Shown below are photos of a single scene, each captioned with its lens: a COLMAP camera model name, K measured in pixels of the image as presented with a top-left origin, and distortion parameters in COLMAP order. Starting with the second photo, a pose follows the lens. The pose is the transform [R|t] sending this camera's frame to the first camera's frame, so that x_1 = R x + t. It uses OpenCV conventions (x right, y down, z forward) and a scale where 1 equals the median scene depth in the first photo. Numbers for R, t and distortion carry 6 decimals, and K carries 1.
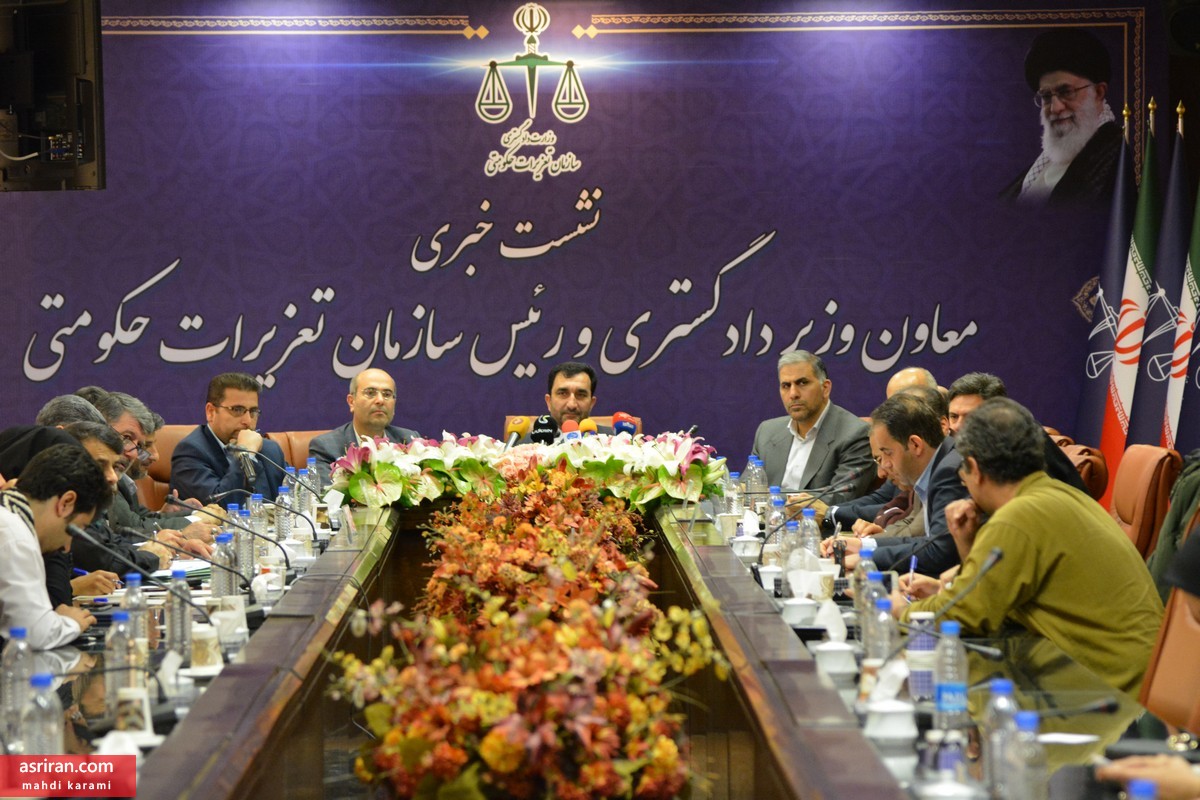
lens RADIAL K [[6246.7, 0, 601.4], [0, 6246.7, 402.2], [0, 0, 1]] dist [1.111711, 0.000000]
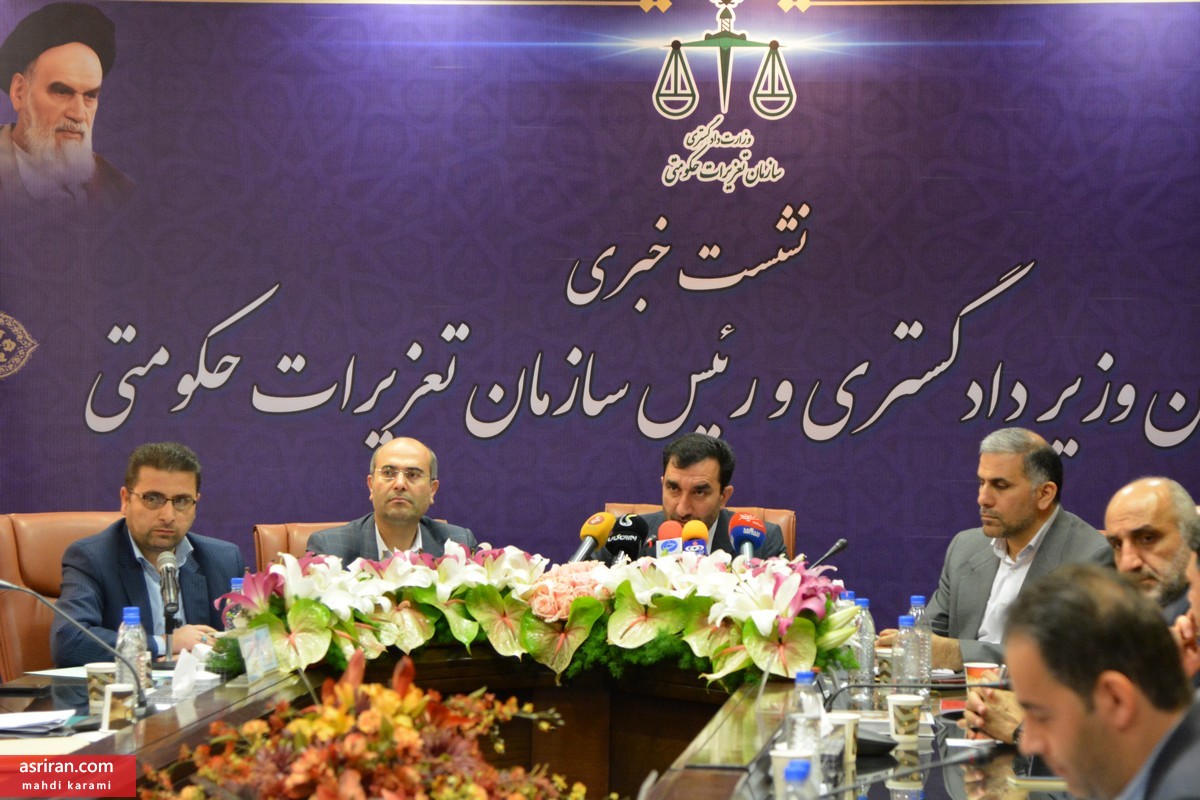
lens RADIAL K [[3389.3, 0, 599.2], [0, 3389.3, 398.9], [0, 0, 1]] dist [0.384731, 0.000000]
pose [[0.988705, 0.023399, -0.148038, 0.037689], [-0.023396, 0.999725, 0.001759, -0.009861], [0.148039, 0.001724, 0.988980, 0.575810]]
